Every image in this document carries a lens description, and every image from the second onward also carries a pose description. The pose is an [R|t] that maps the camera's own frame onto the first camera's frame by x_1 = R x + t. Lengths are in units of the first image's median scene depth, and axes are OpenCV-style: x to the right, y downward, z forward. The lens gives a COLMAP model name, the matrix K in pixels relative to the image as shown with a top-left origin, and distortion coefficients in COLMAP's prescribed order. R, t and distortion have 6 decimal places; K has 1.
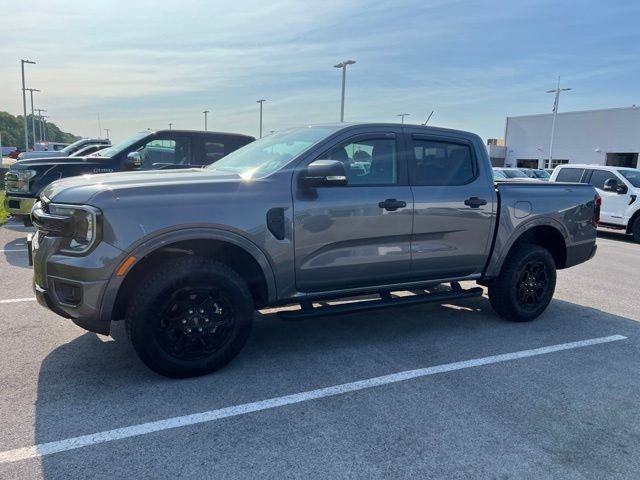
lens RADIAL K [[478.7, 0, 321.9], [0, 478.7, 249.4], [0, 0, 1]] dist [0.044089, -0.046656]
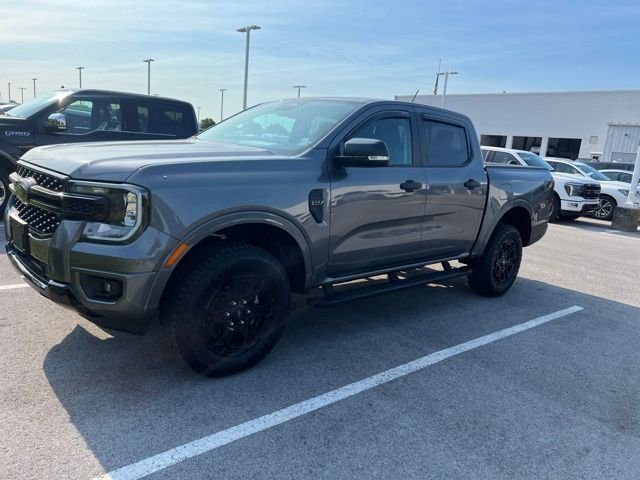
lens RADIAL K [[478.7, 0, 323.6], [0, 478.7, 251.7], [0, 0, 1]] dist [0.044089, -0.046656]
pose [[0.972814, -0.012949, 0.231225, -0.276500], [-0.001350, 0.998101, 0.061578, -0.020319], [-0.231584, -0.060216, 0.970950, 0.079826]]
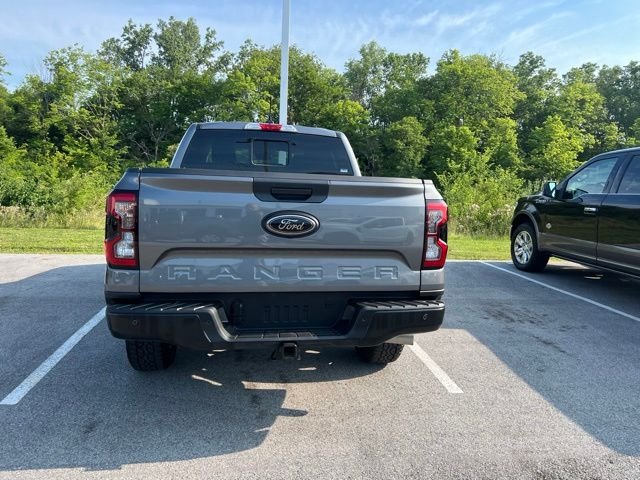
lens RADIAL K [[478.7, 0, 326.0], [0, 478.7, 233.9], [0, 0, 1]] dist [0.044089, -0.046656]
pose [[-0.337868, 0.032169, -0.940643, 1.388517], [-0.205138, 0.972872, 0.106954, -0.238095], [0.918566, 0.229098, -0.322103, 1.999993]]
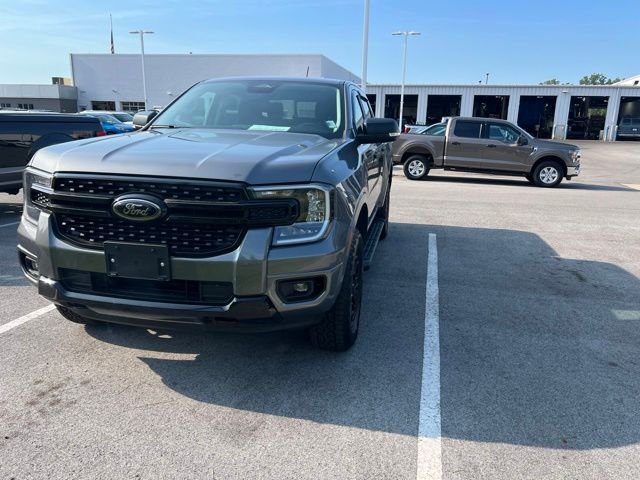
lens RADIAL K [[478.7, 0, 325.5], [0, 478.7, 242.1], [0, 0, 1]] dist [0.044089, -0.046656]
pose [[0.656908, -0.206228, 0.725219, -0.876767], [0.132161, 0.978469, 0.158531, -0.094380], [-0.742298, -0.008295, 0.670019, 0.335533]]
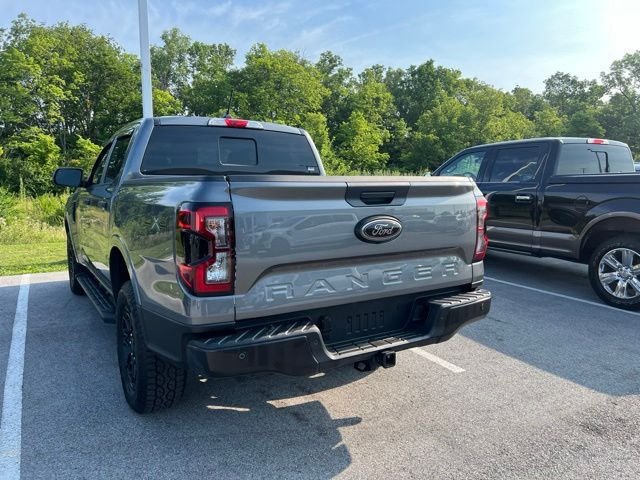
lens RADIAL K [[478.7, 0, 324.3], [0, 478.7, 239.8], [0, 0, 1]] dist [0.044089, -0.046656]
pose [[0.036838, 0.069597, -0.996895, 1.418448], [-0.162337, 0.984738, 0.062749, -0.183123], [0.986047, 0.159522, 0.047574, 1.630188]]
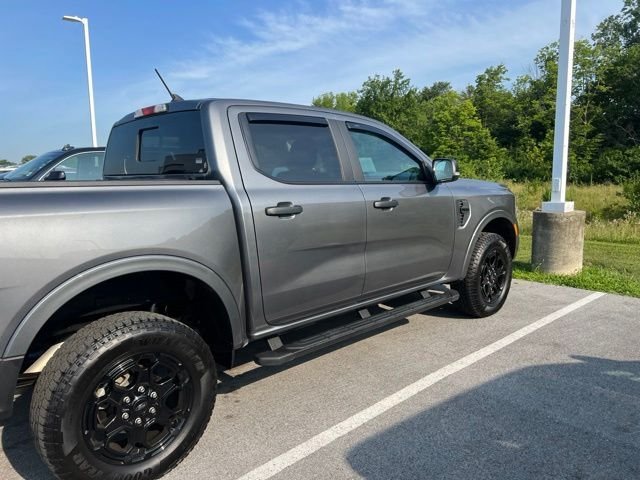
lens RADIAL K [[478.7, 0, 322.5], [0, 478.7, 235.7], [0, 0, 1]] dist [0.044089, -0.046656]
pose [[-0.967344, 0.002021, -0.253460, 0.264324], [-0.068360, 0.960835, 0.268558, -0.374147], [0.244076, 0.277114, -0.929319, 2.388883]]
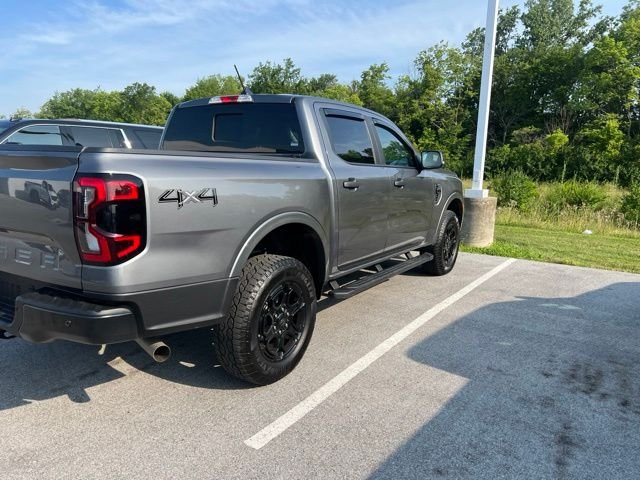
lens RADIAL K [[478.7, 0, 321.8], [0, 478.7, 238.3], [0, 0, 1]] dist [0.044089, -0.046656]
pose [[-0.878542, 0.003696, -0.477652, 0.676674], [-0.144300, 0.951196, 0.272770, -0.362673], [0.455348, 0.308565, -0.835132, 2.514233]]
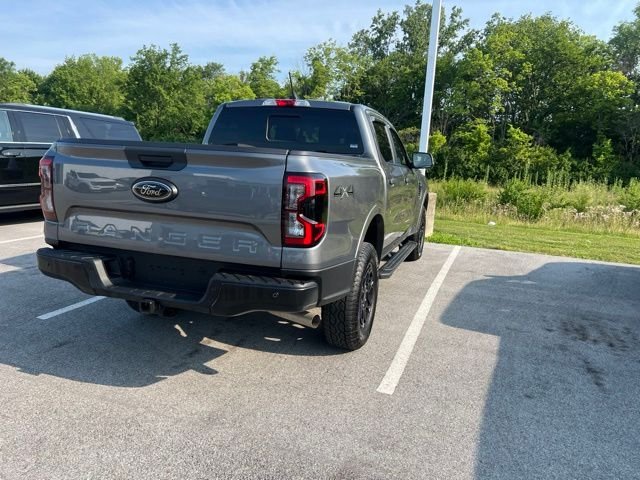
lens RADIAL K [[478.7, 0, 323.0], [0, 478.7, 242.0], [0, 0, 1]] dist [0.044089, -0.046656]
pose [[-0.740007, 0.025308, -0.672123, 1.073314], [-0.196583, 0.947519, 0.252116, -0.328098], [0.643230, 0.318696, -0.696196, 2.428439]]
